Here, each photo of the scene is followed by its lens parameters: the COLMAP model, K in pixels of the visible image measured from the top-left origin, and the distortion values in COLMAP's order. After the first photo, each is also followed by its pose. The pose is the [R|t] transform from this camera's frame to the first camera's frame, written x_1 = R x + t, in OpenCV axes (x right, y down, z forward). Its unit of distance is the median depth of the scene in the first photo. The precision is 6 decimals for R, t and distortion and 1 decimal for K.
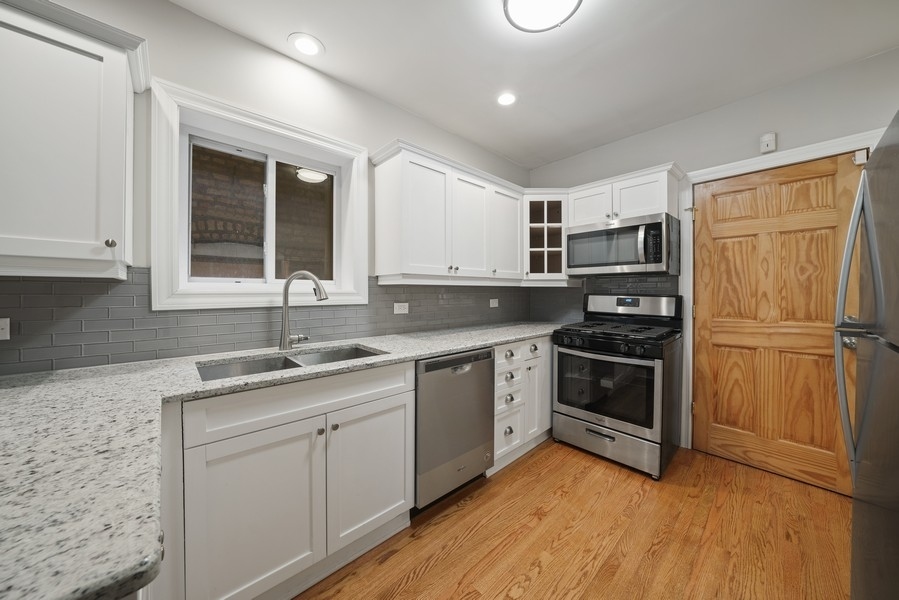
lens RADIAL K [[338.1, 0, 412.6], [0, 338.1, 290.5], [0, 0, 1]] dist [-0.024885, -0.000212]
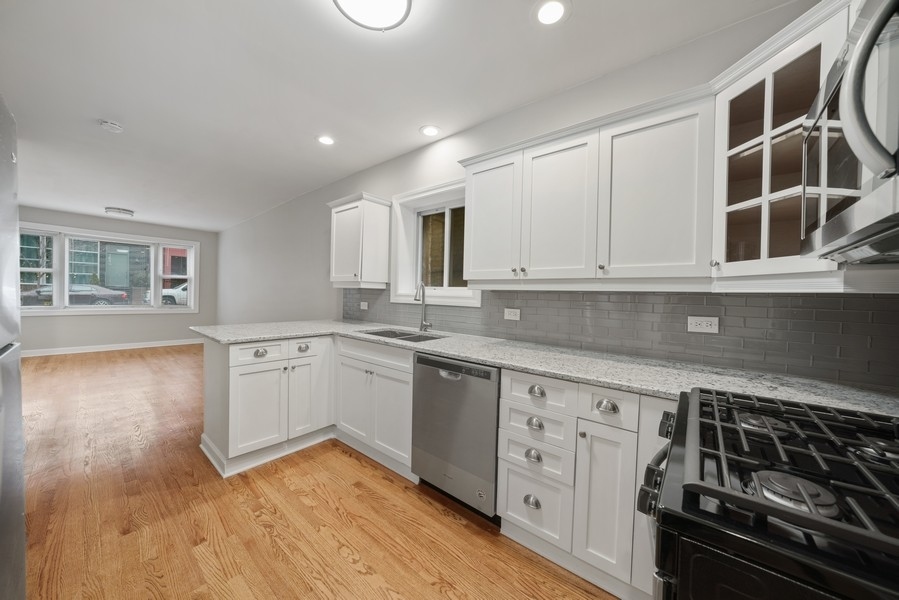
lens RADIAL K [[313.9, 0, 458.2], [0, 313.9, 295.5], [0, 0, 1]] dist [-0.019716, 0.002076]
pose [[0.146722, 0.009493, -0.989132, 0.866181], [-0.017010, 0.999830, 0.007073, -0.005473], [0.989032, 0.015788, 0.146858, 0.730823]]
